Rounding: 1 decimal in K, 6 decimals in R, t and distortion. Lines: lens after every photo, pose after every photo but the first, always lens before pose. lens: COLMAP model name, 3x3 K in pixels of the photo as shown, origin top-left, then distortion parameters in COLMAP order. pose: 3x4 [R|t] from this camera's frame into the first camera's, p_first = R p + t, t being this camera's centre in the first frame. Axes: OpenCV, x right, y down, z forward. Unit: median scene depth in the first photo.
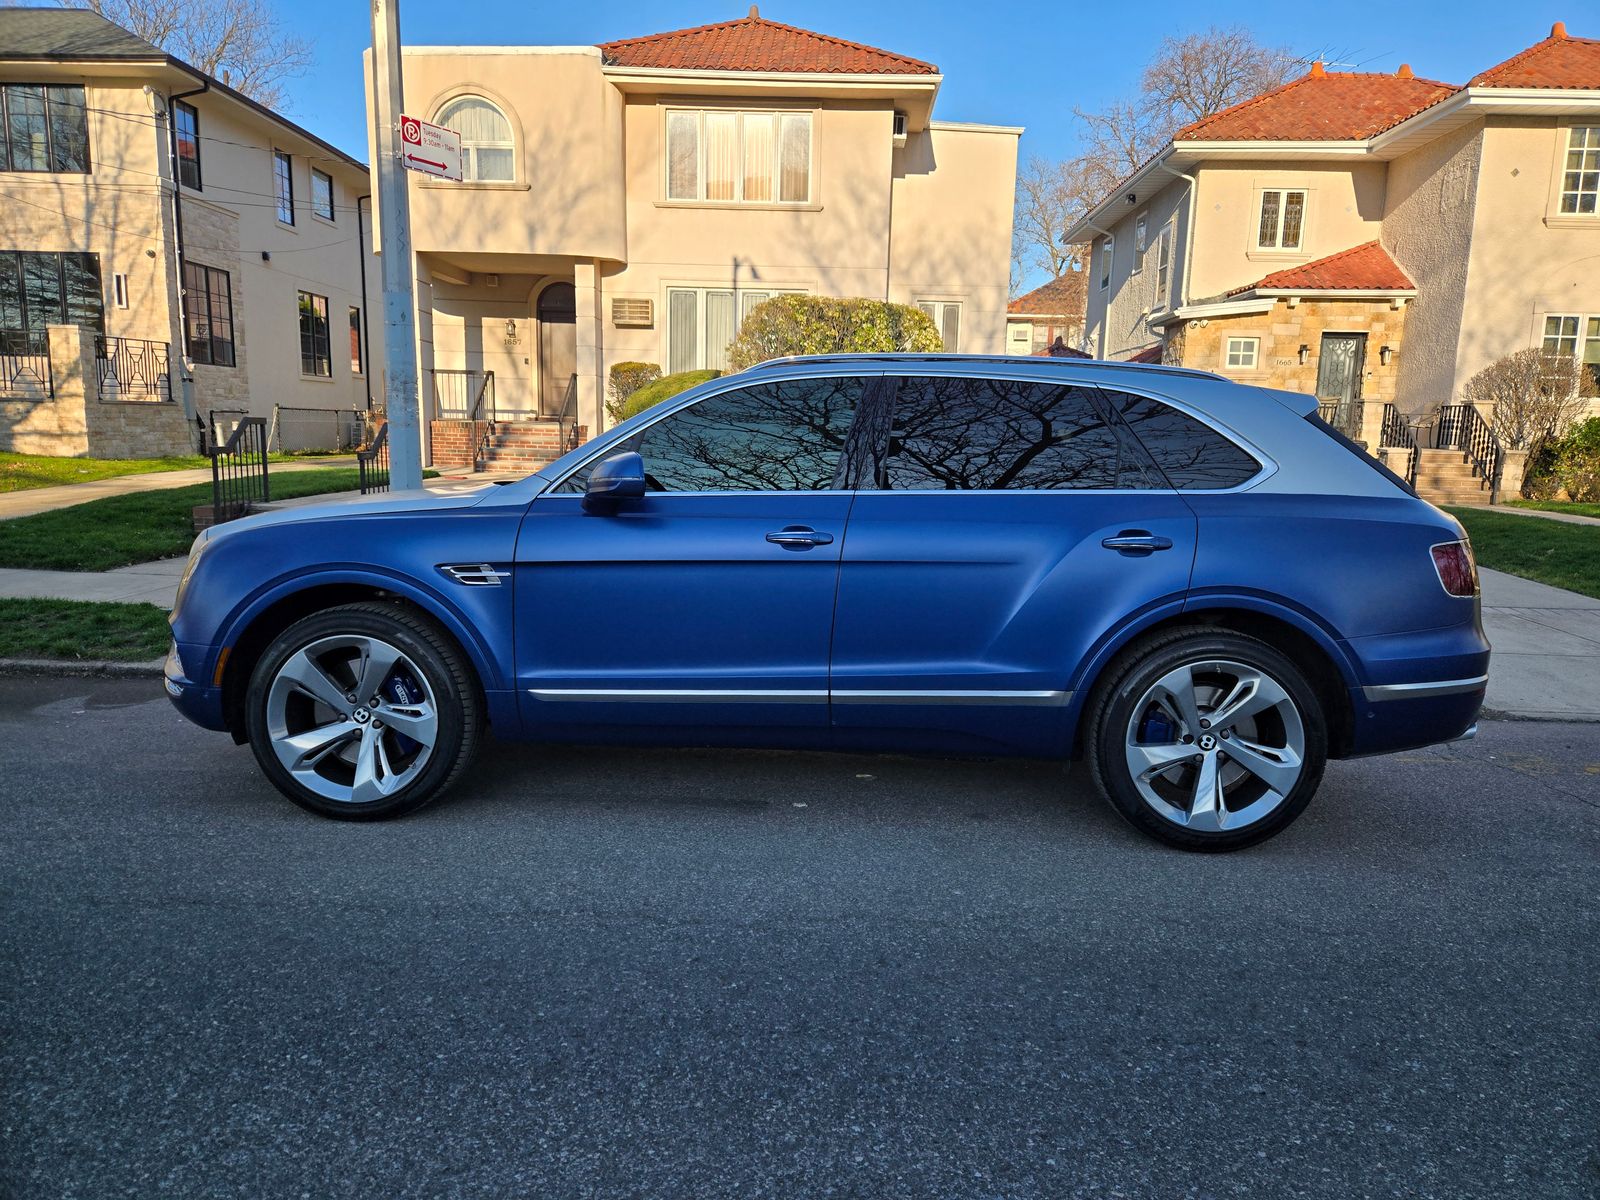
lens RADIAL K [[1059.9, 0, 805.7], [0, 1059.9, 607.3], [0, 0, 1]] dist [0.071488, -0.060870]
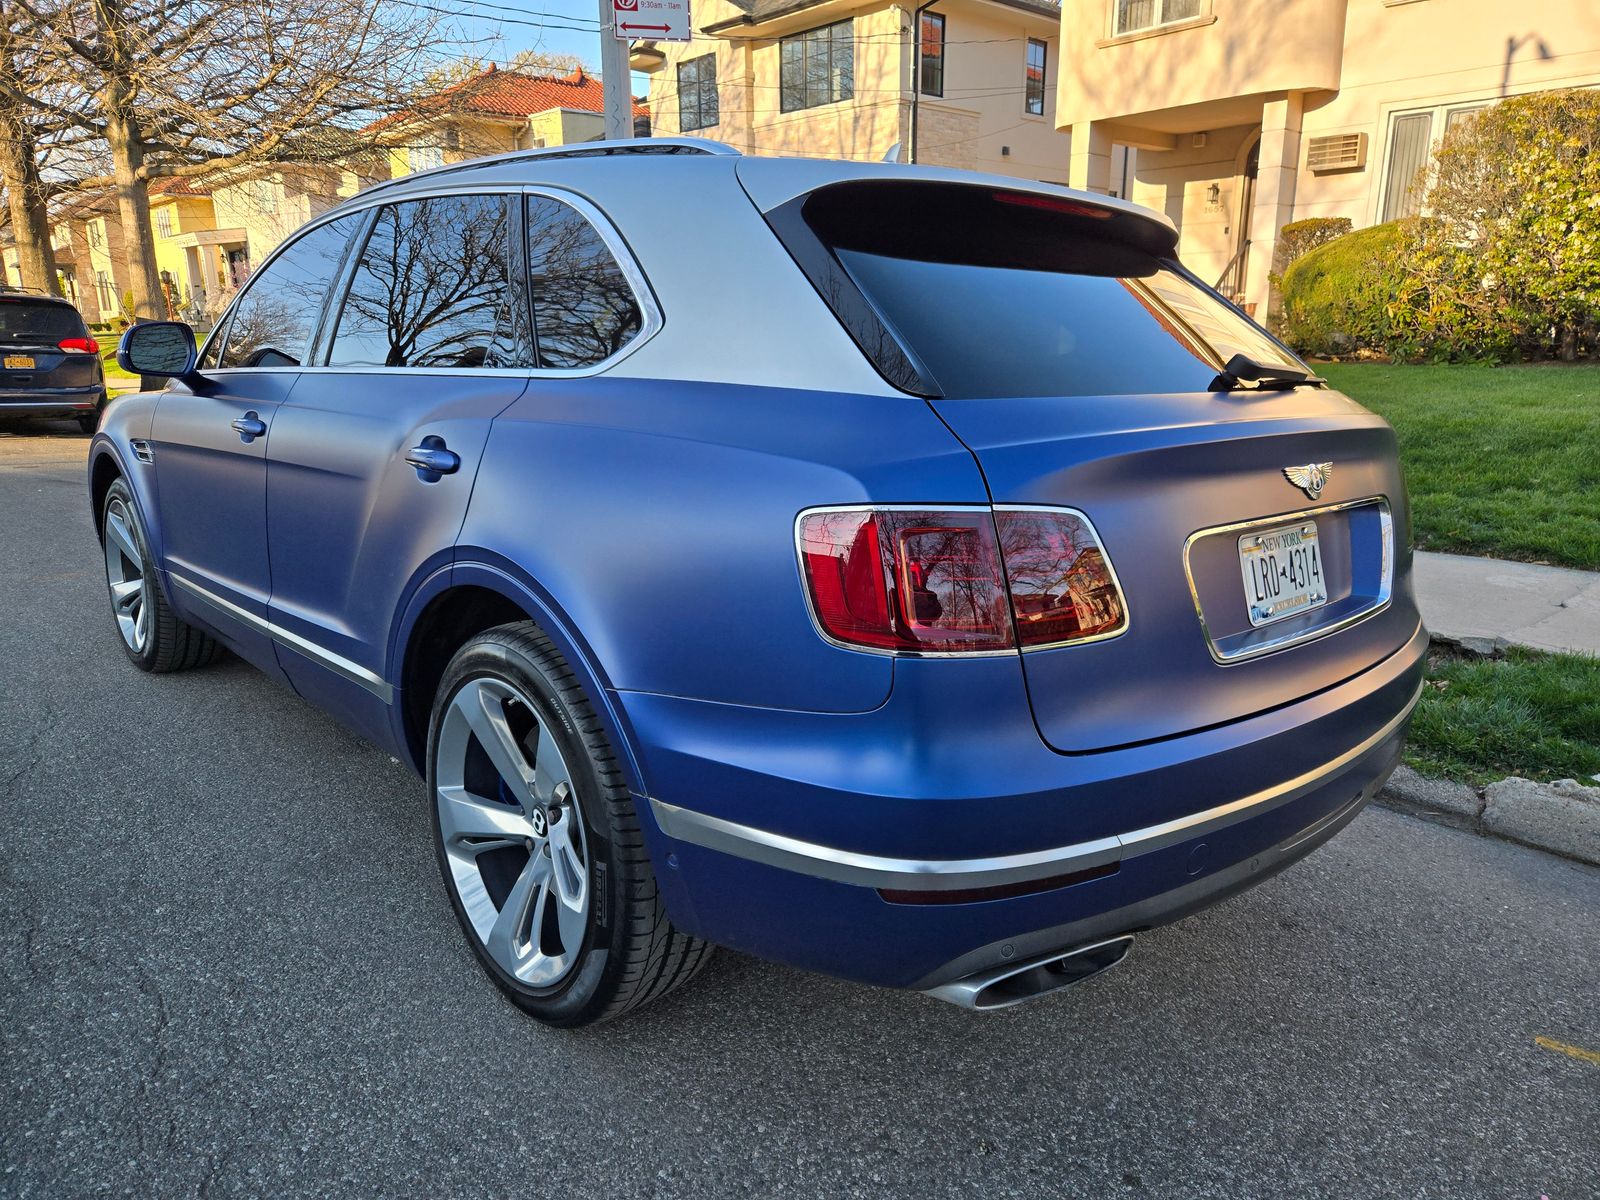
lens RADIAL K [[1066.8, 0, 789.9], [0, 1066.8, 602.3], [0, 0, 1]] dist [0.056868, -0.043060]
pose [[0.699420, 0.151032, -0.698571, 0.167567], [-0.086668, 0.988127, 0.126861, -0.014257], [0.709437, -0.028185, 0.704205, 0.138153]]
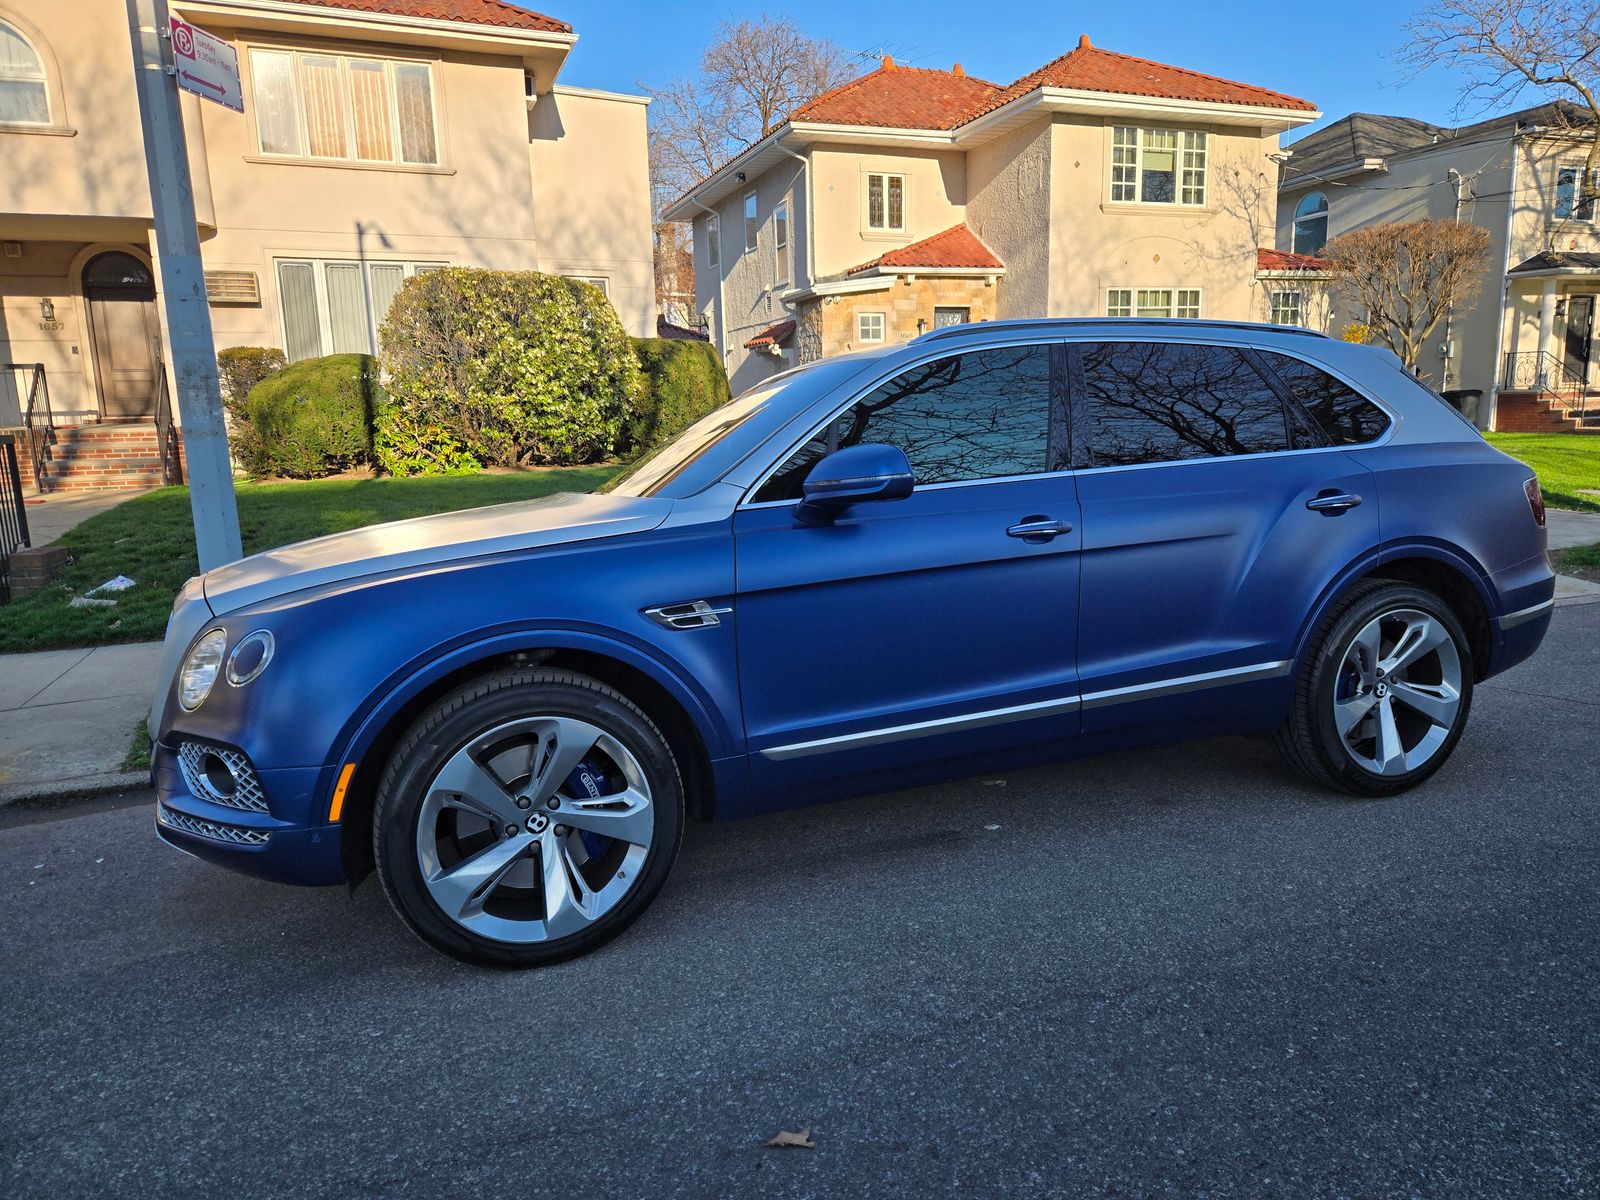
lens RADIAL K [[1061.5, 0, 800.7], [0, 1061.5, 607.4], [0, 0, 1]] dist [0.073690, -0.063011]
pose [[0.918623, -0.119554, 0.376614, -0.102648], [0.112824, 0.992811, 0.039964, -0.011349], [-0.378684, 0.005779, 0.925508, 0.049473]]
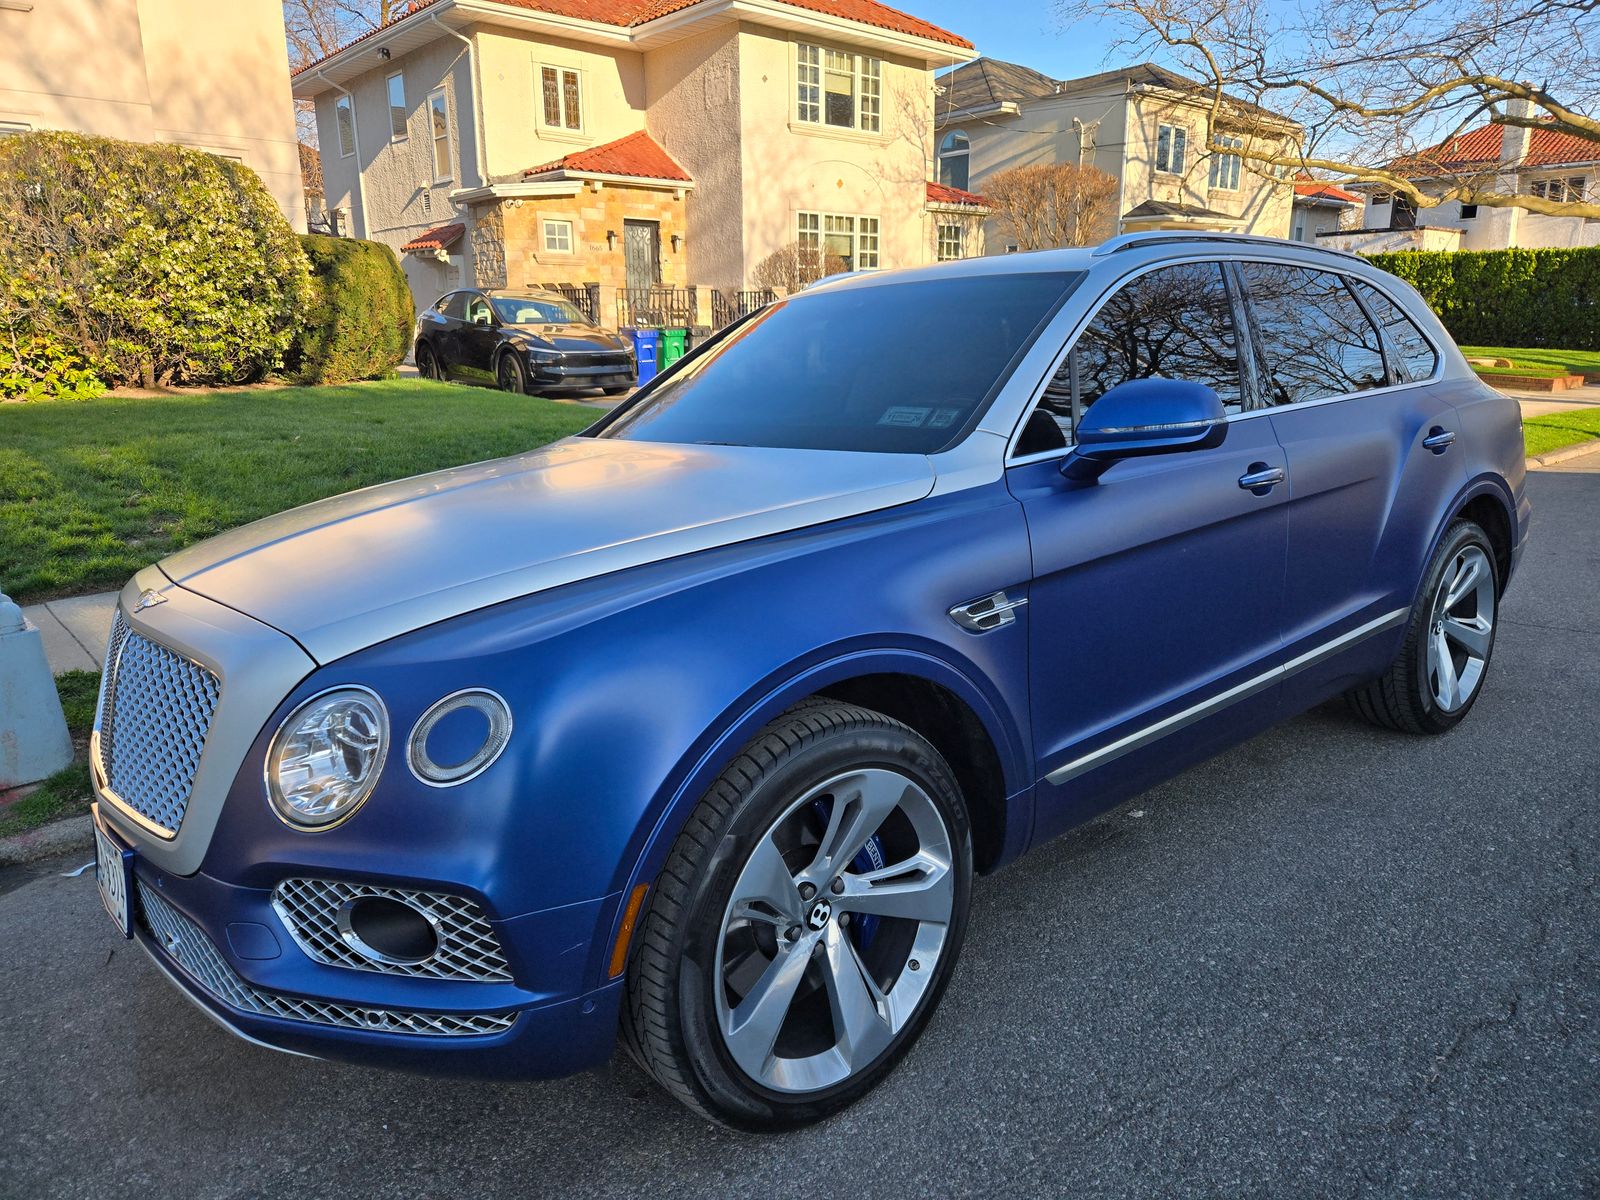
lens RADIAL K [[1064.3, 0, 792.5], [0, 1064.3, 590.4], [0, 0, 1]] dist [0.067985, -0.056834]
pose [[0.739435, -0.190714, 0.645651, -0.148956], [0.133628, 0.981532, 0.136889, -0.026686], [-0.659833, -0.014944, 0.751263, 0.123792]]
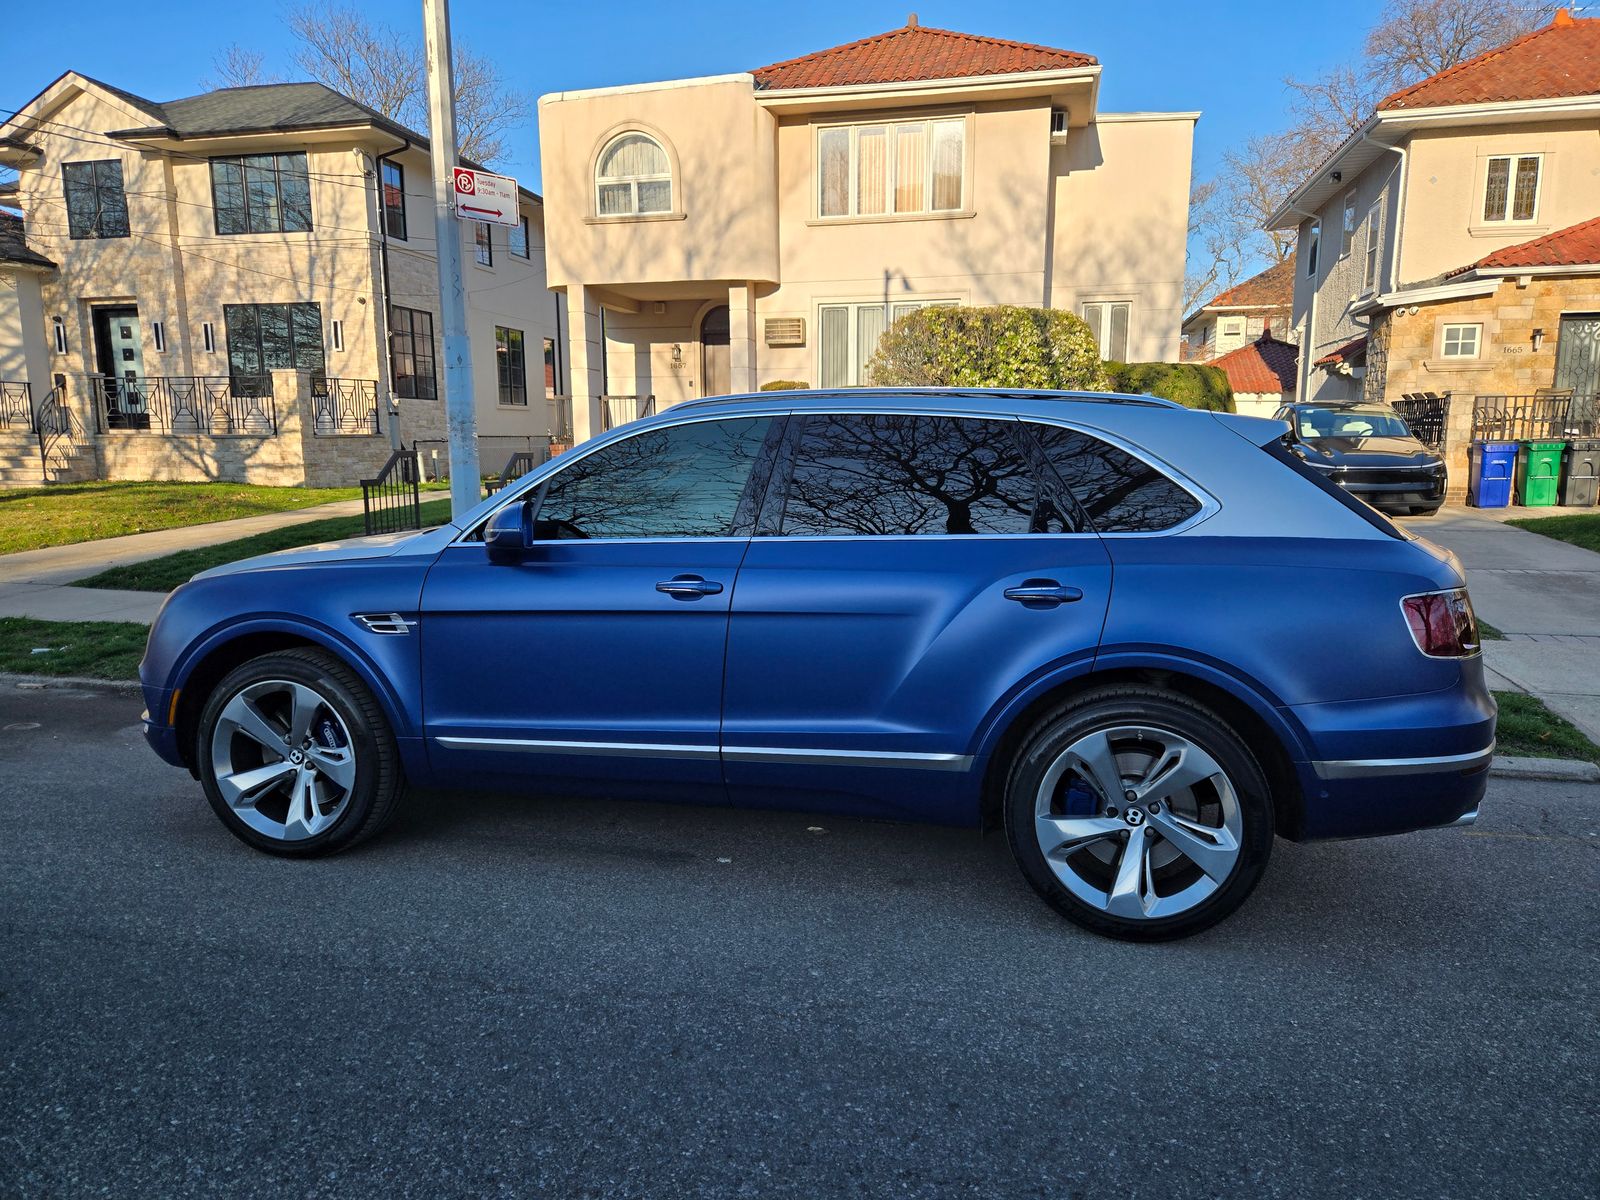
lens RADIAL K [[1059.1, 0, 801.1], [0, 1059.1, 613.5], [0, 0, 1]] dist [0.068400, -0.053101]
pose [[0.979946, 0.004444, -0.199212, 0.055386], [-0.004802, 0.999988, -0.001318, -0.007949], [0.199204, 0.002249, 0.979955, 0.014987]]
